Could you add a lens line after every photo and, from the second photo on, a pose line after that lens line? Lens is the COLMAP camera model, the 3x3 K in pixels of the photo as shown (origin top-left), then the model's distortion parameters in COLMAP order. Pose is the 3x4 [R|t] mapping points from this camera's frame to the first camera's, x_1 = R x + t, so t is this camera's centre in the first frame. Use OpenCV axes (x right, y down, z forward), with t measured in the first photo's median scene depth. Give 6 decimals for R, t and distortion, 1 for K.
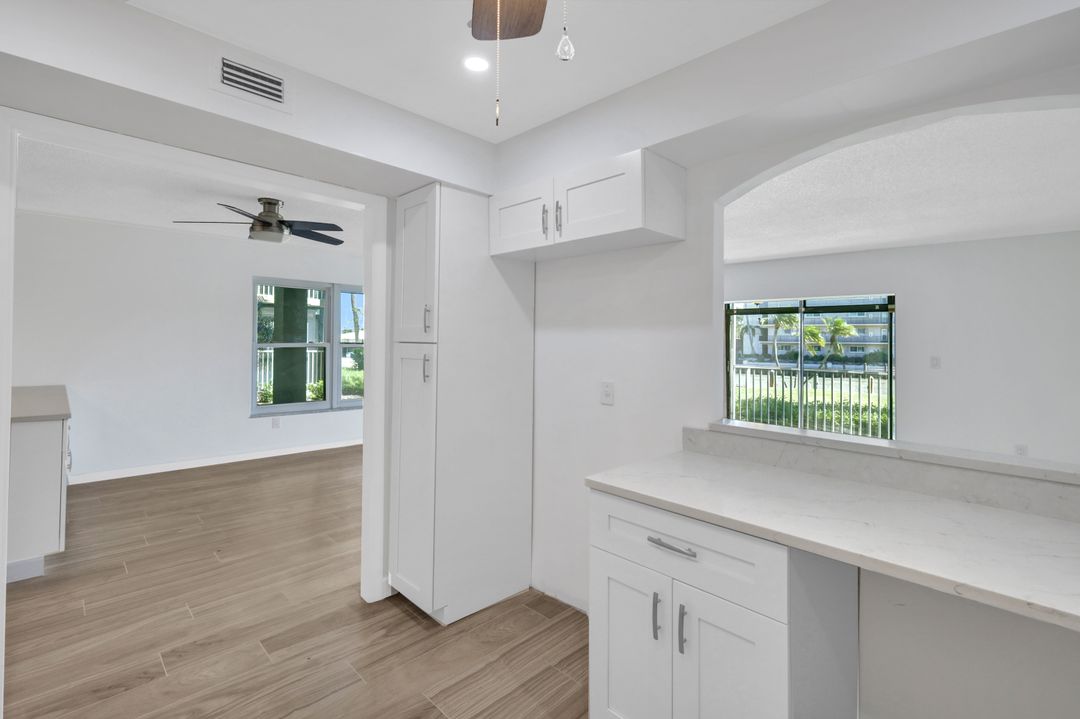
lens RADIAL K [[478.2, 0, 540.0], [0, 478.2, 359.5], [0, 0, 1]] dist [0.002029, 0.000201]
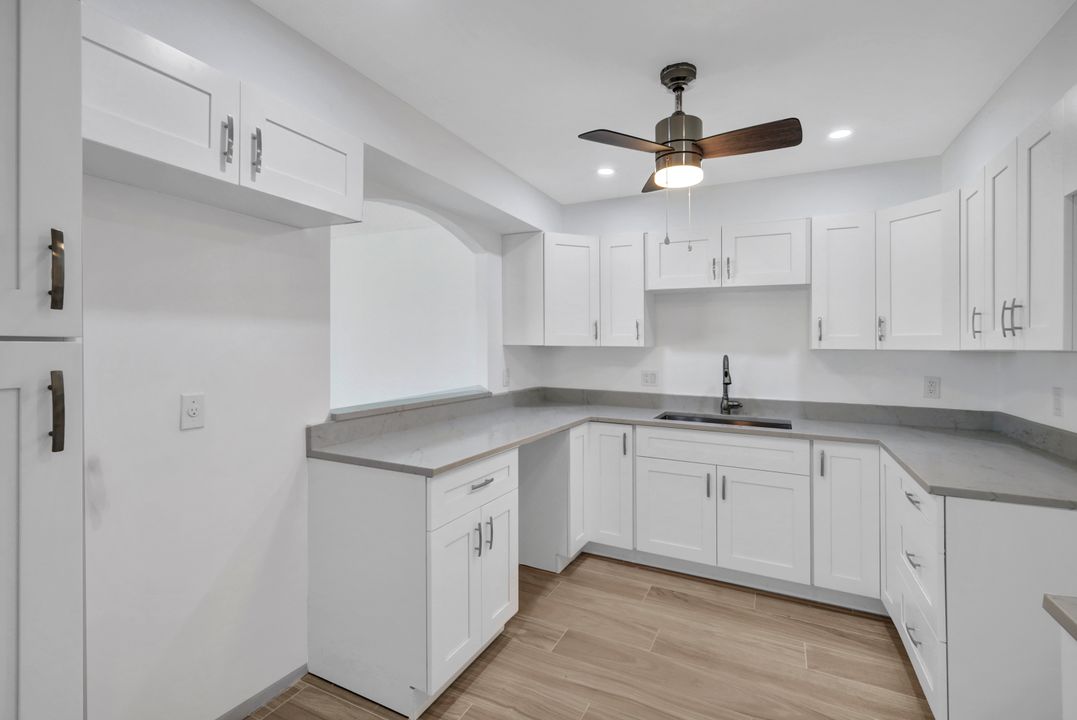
lens RADIAL K [[476.9, 0, 538.5], [0, 476.9, 360.0], [0, 0, 1]] dist [0.002029, 0.000201]
pose [[-0.308956, -0.047665, 0.949881, -0.254355], [0.019901, 0.998201, 0.056562, -0.012203], [-0.950868, 0.036379, -0.307451, 0.290512]]
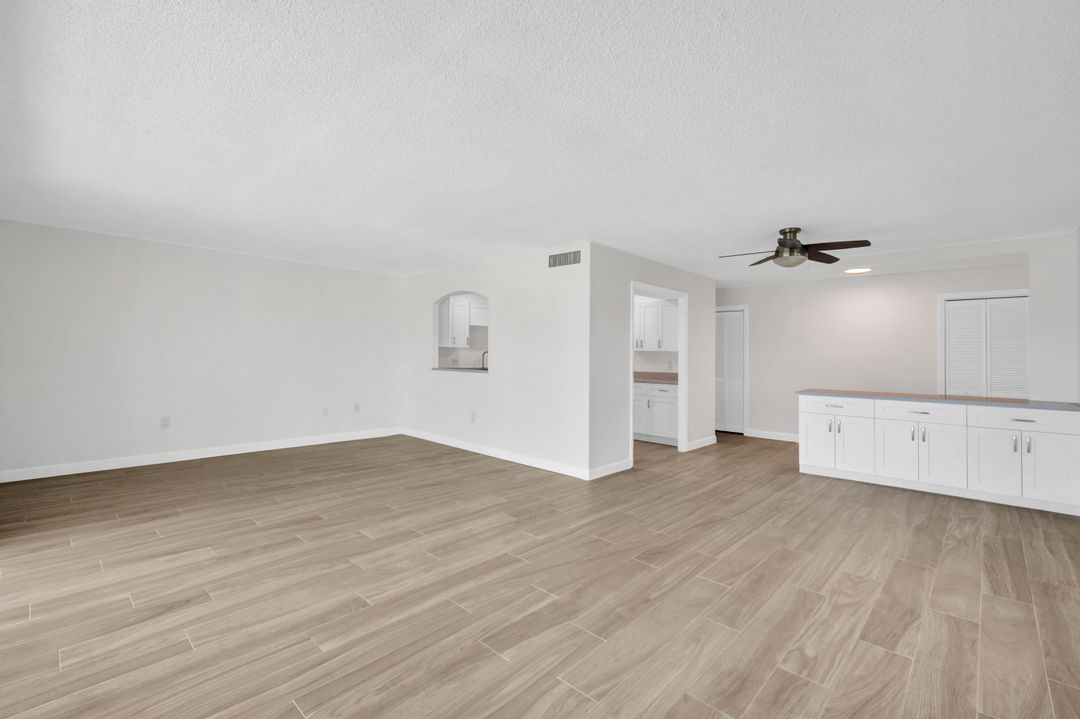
lens RADIAL K [[478.2, 0, 540.0], [0, 478.2, 359.5], [0, 0, 1]] dist [0.002029, 0.000201]
pose [[-0.998887, -0.033132, -0.033573, 0.053306], [-0.034731, 0.998232, 0.048230, -0.032561], [0.031915, 0.049342, -0.998272, 1.313377]]
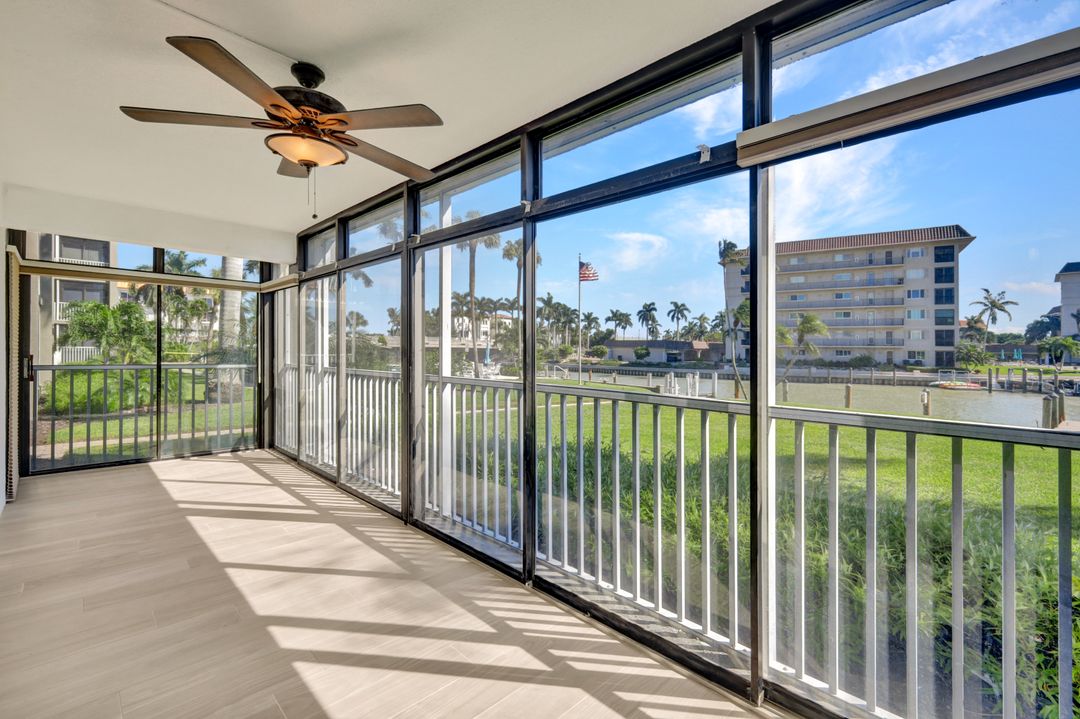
lens RADIAL K [[472.7, 0, 540.0], [0, 472.7, 350.6], [0, 0, 1]] dist [-0.001773, 0.000313]
pose [[0.999971, -0.003055, 0.006908, 0.712373], [0.003267, 0.999513, -0.031030, 0.005727], [-0.006810, 0.031052, 0.999495, 0.871538]]
